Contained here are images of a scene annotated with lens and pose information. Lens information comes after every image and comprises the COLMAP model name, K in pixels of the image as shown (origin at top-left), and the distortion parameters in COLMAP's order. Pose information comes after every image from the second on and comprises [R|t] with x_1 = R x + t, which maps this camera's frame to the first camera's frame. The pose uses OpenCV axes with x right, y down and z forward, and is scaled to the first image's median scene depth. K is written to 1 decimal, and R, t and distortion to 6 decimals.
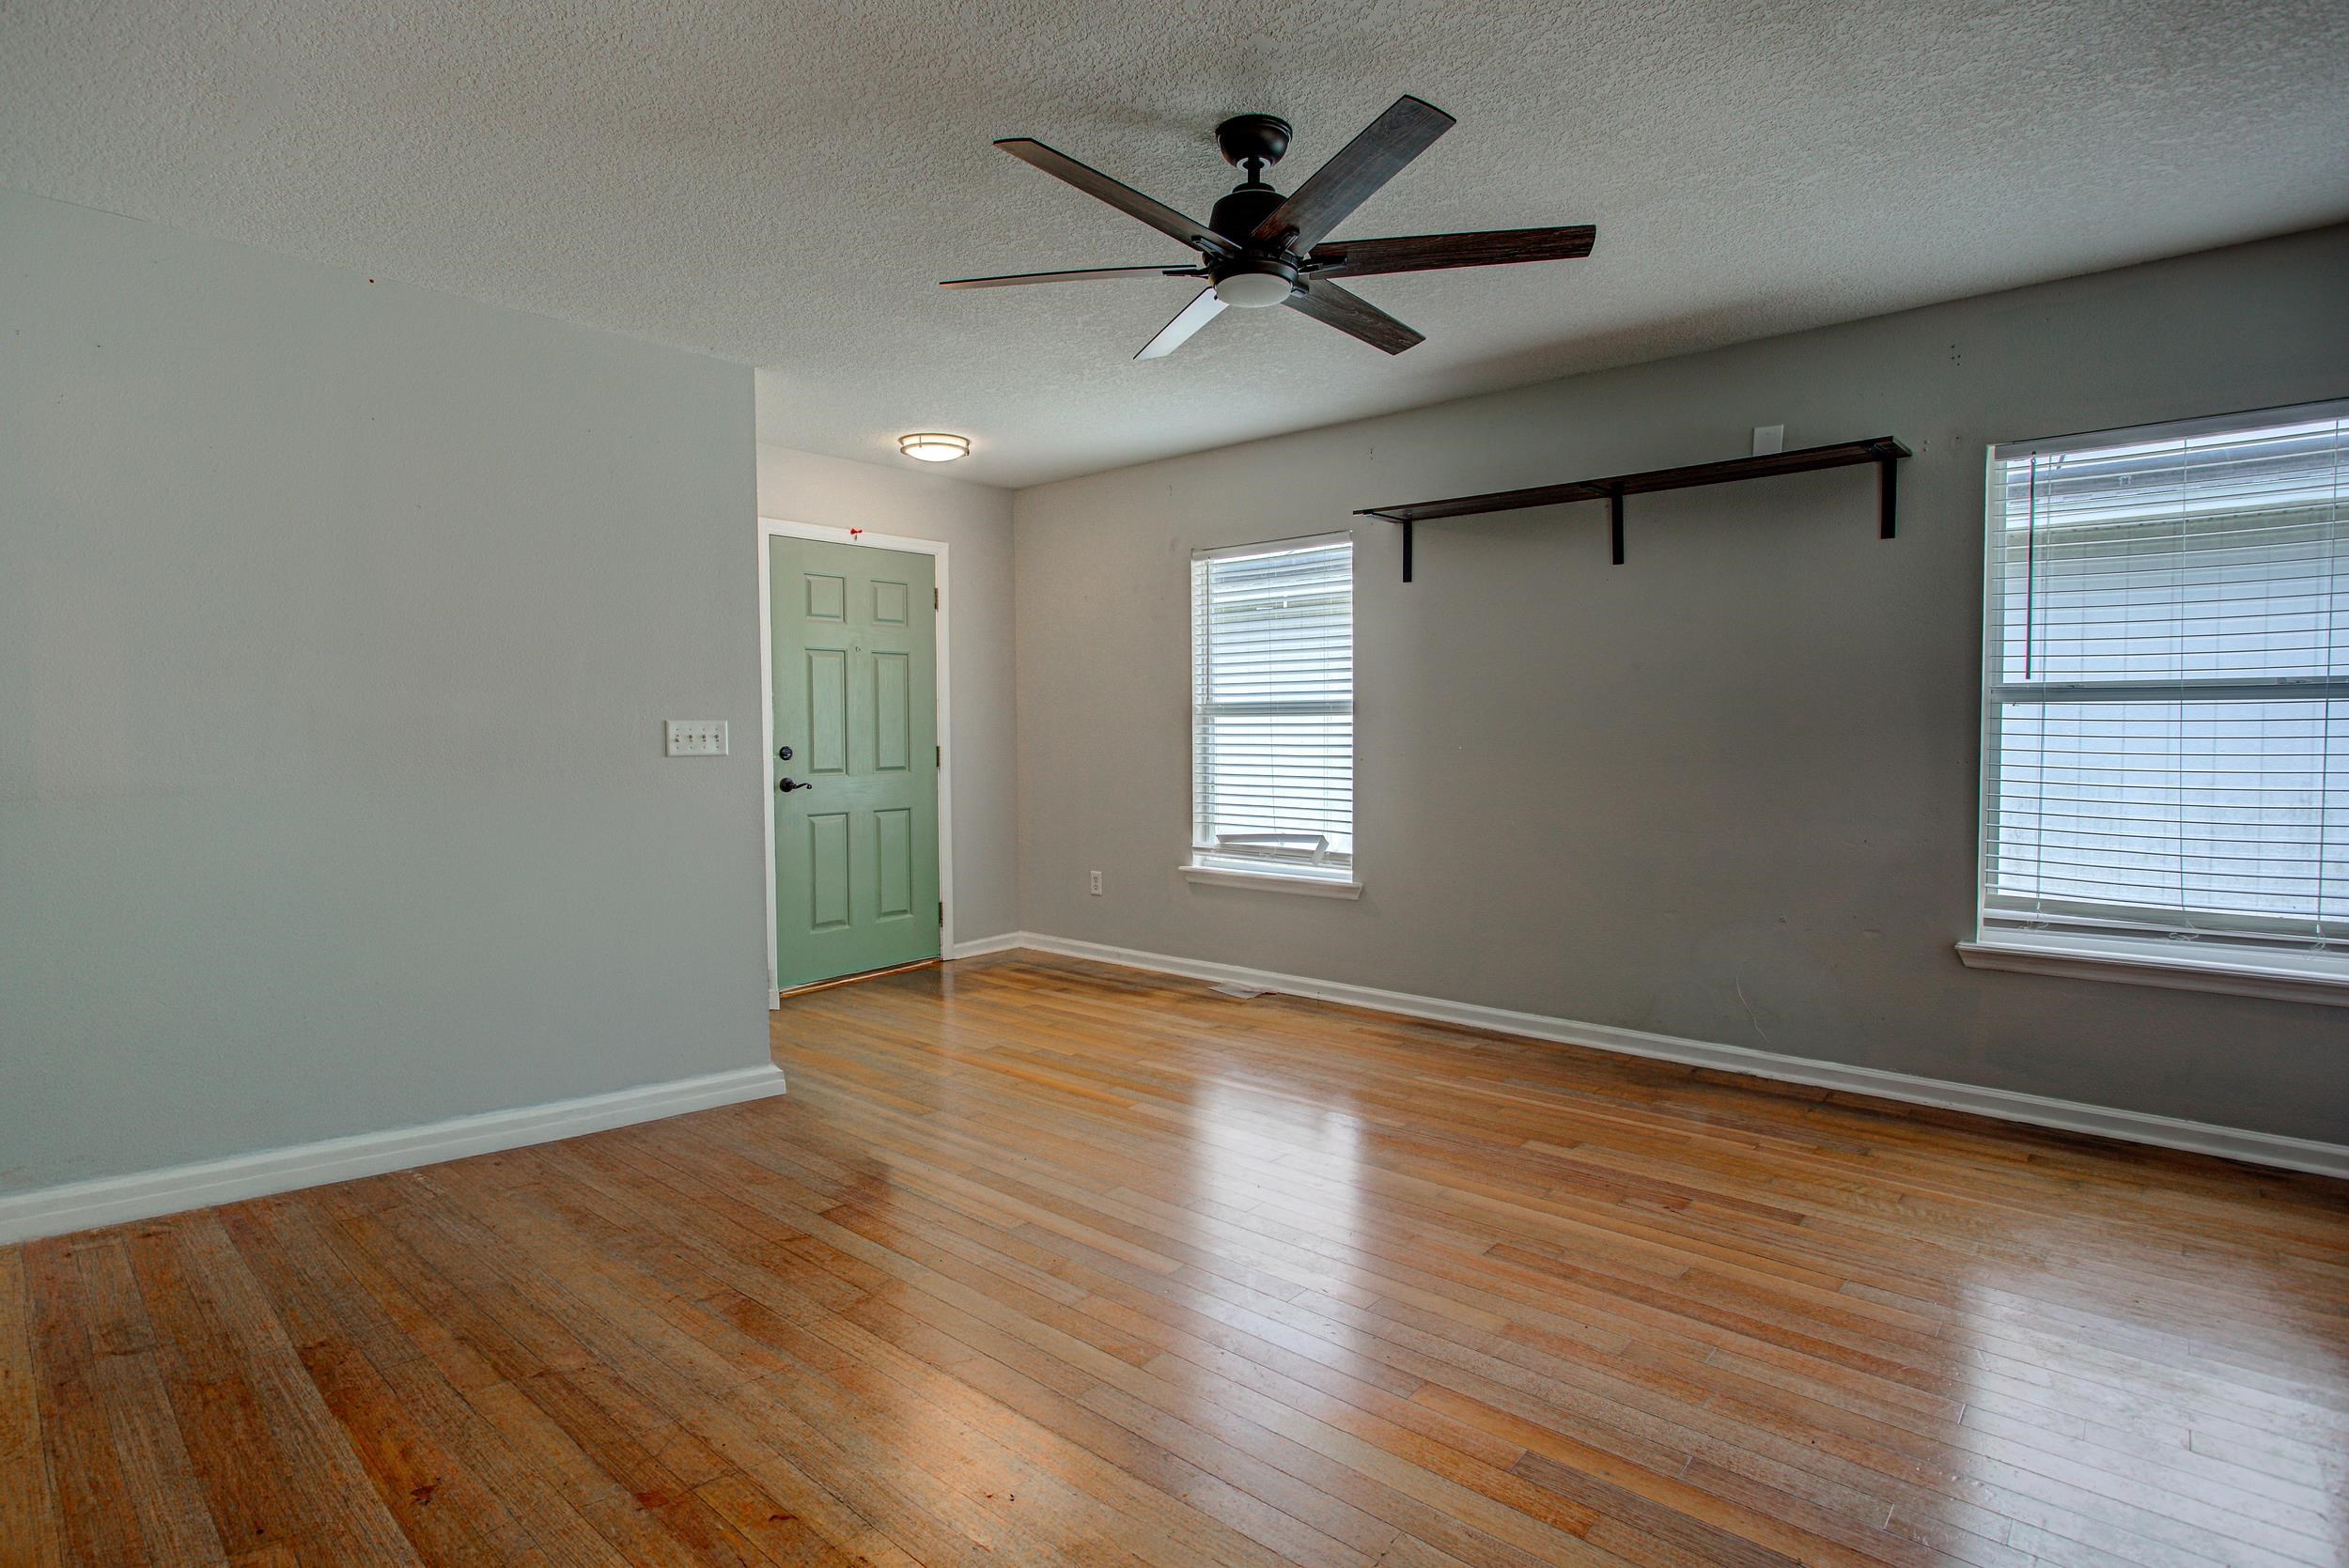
lens RADIAL K [[1181.9, 0, 1171.0], [0, 1181.9, 778.1], [0, 0, 1]] dist [-0.016716, 0.002000]
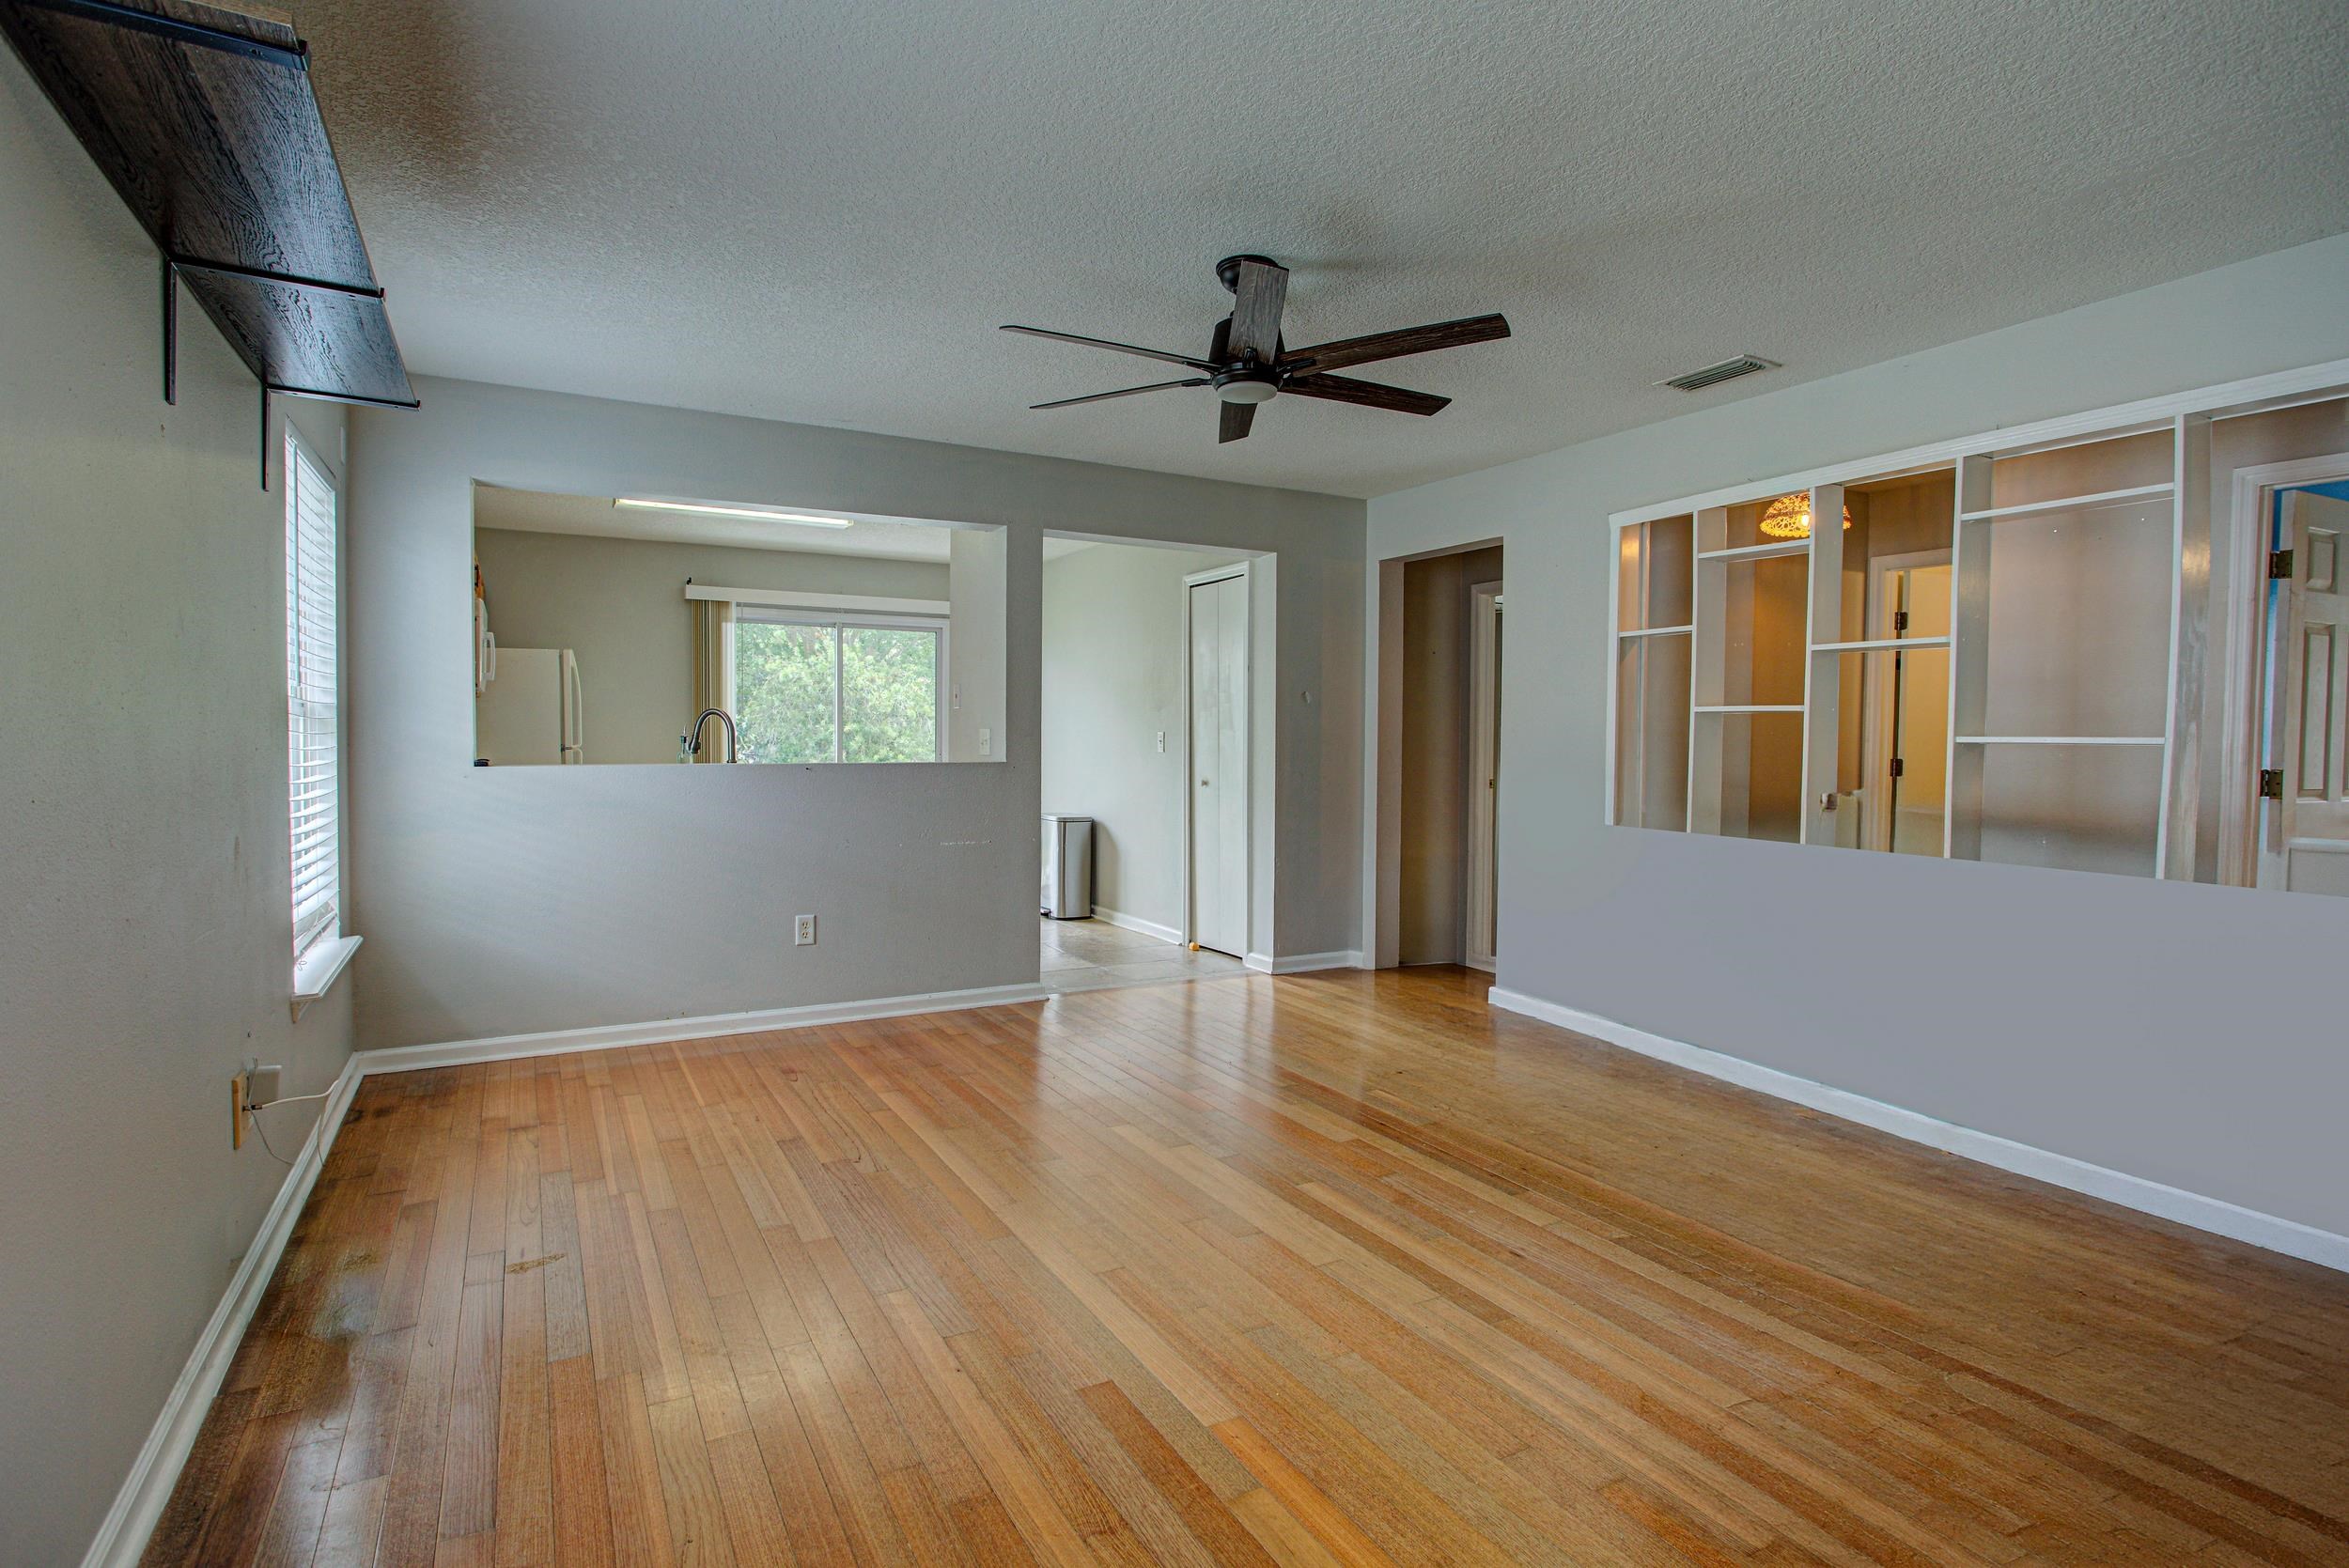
lens RADIAL K [[1181.9, 0, 1171.0], [0, 1181.9, 778.1], [0, 0, 1]] dist [-0.016716, 0.002000]
pose [[-0.939786, -0.011792, 0.341561, -0.140767], [0.013935, 0.997251, 0.072770, -0.047246], [-0.341480, 0.073148, -0.937038, 1.092919]]
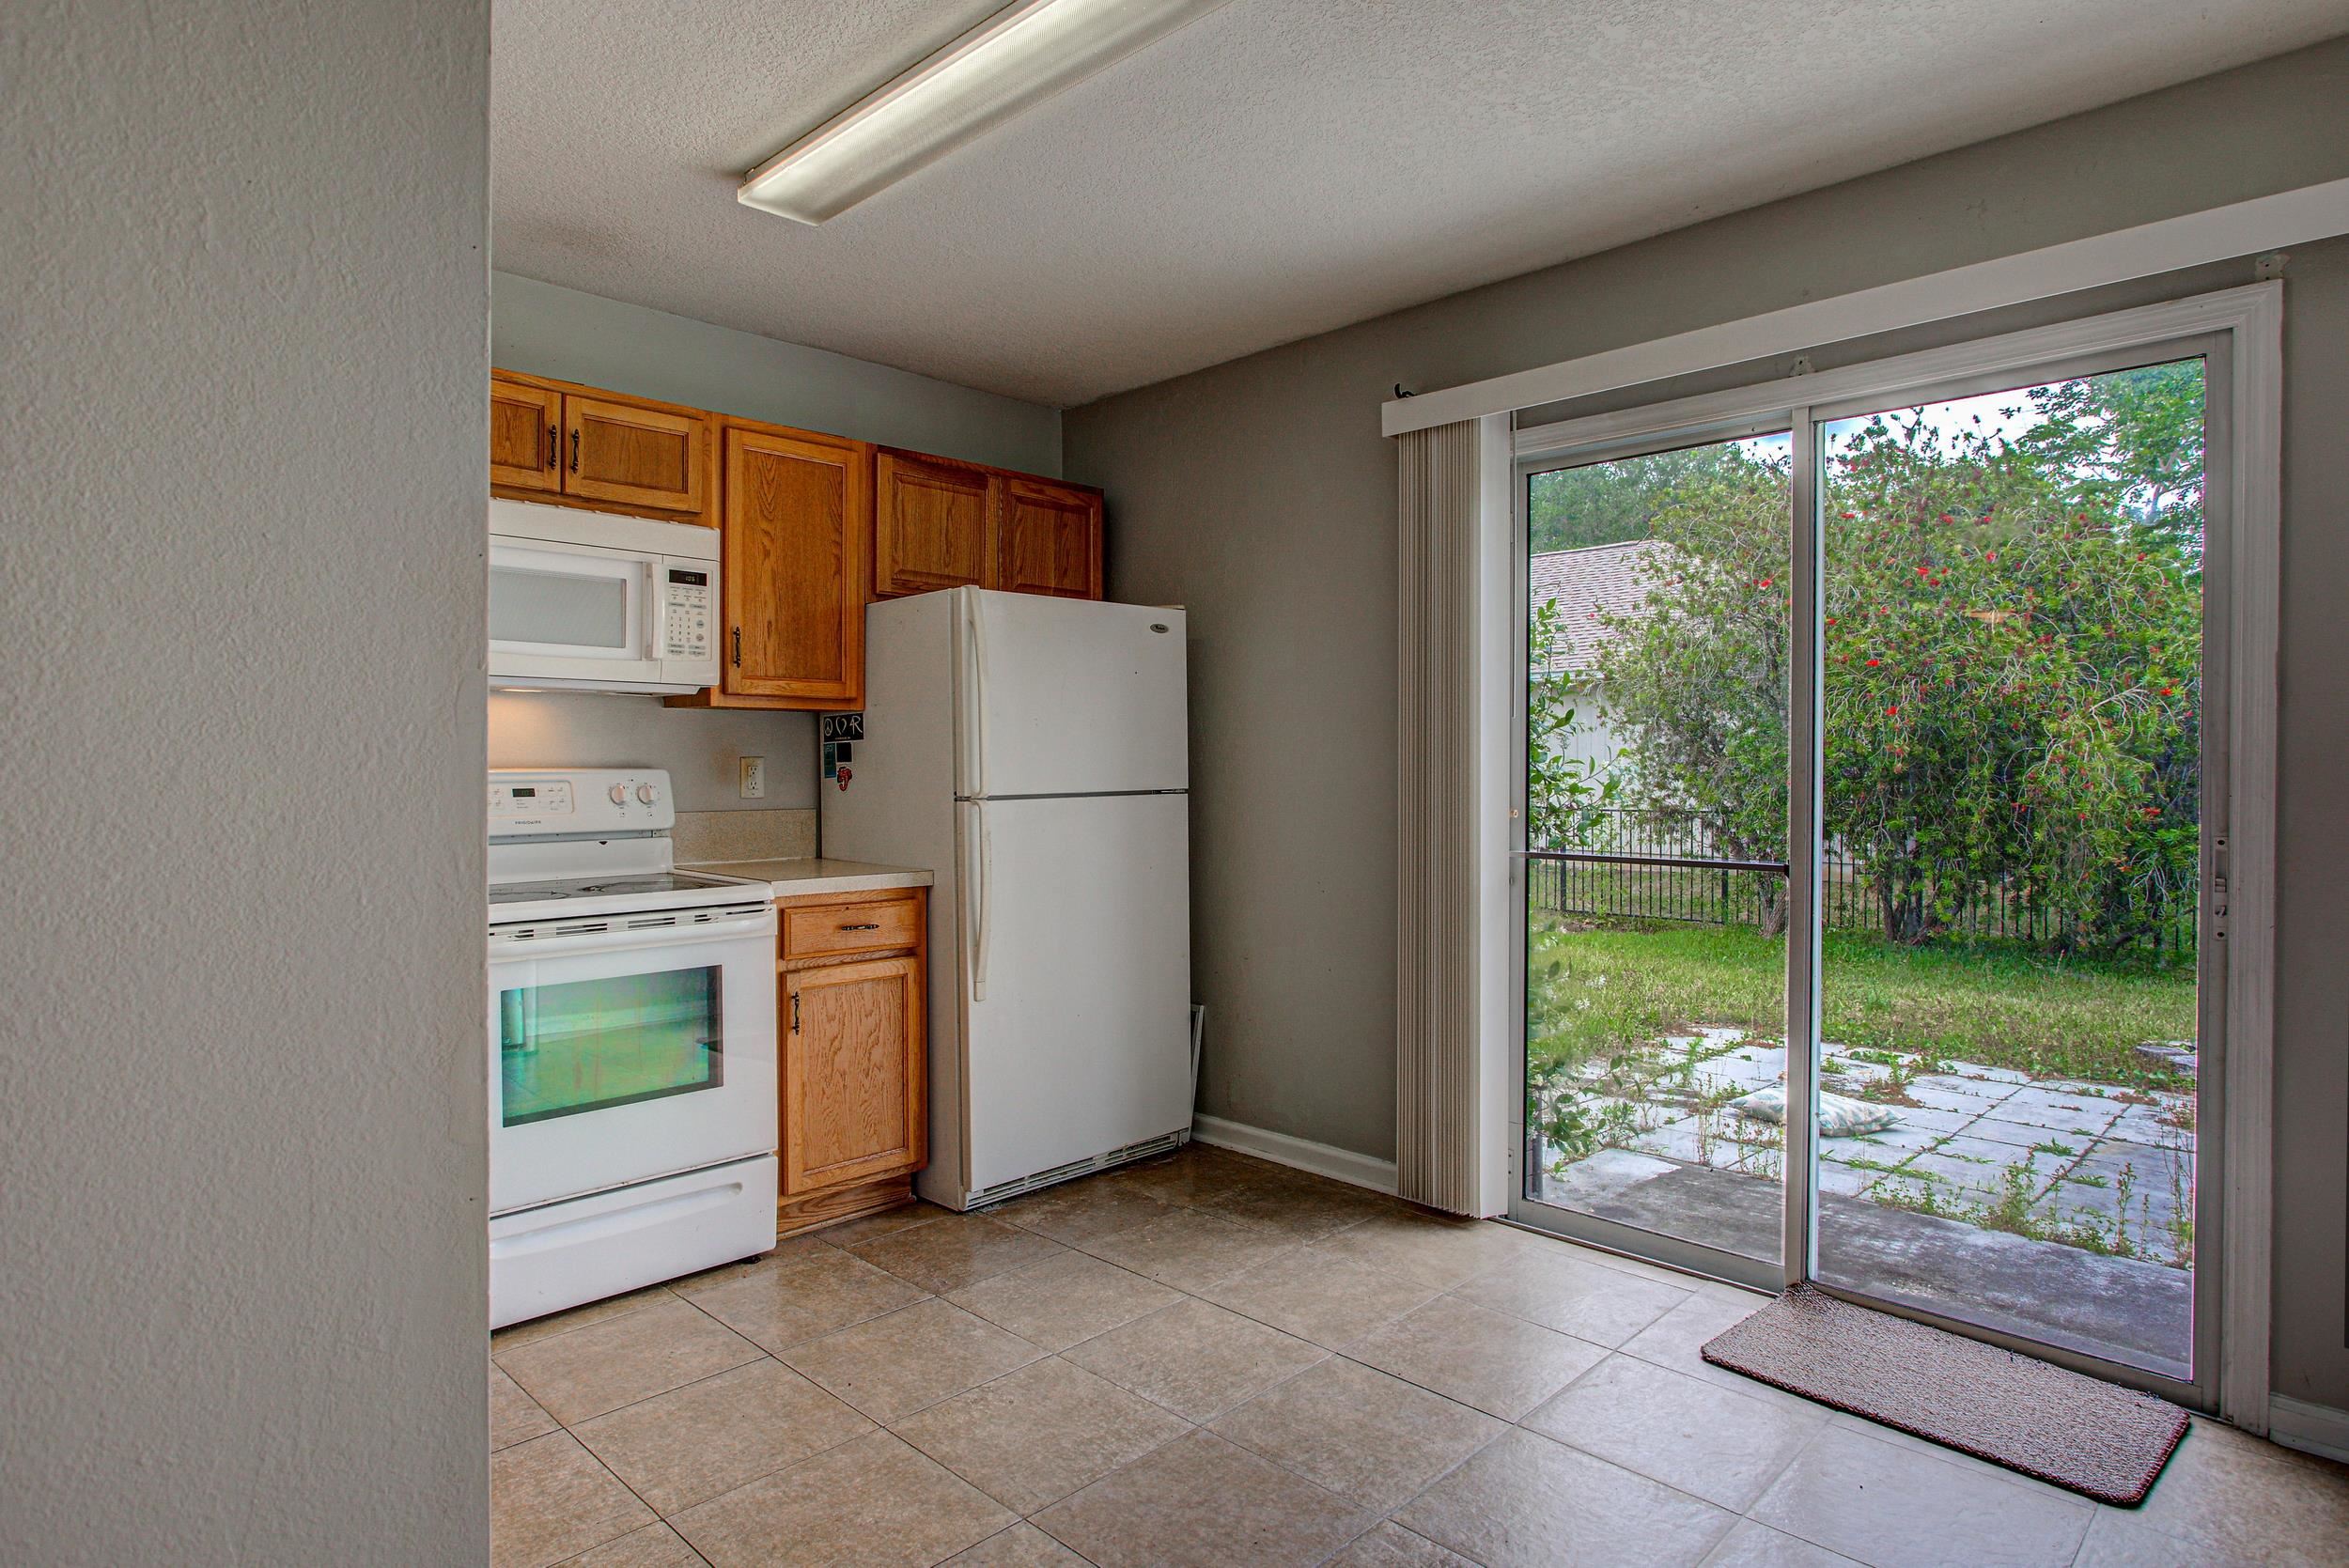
lens RADIAL K [[1302.5, 0, 1170.0], [0, 1302.5, 776.9], [0, 0, 1]] dist [0.003270, 0.000701]
pose [[0.062309, -0.002577, 0.998054, 0.264588], [0.044297, 0.999018, -0.000186, -0.001065], [-0.997073, 0.044222, 0.062362, -0.043085]]
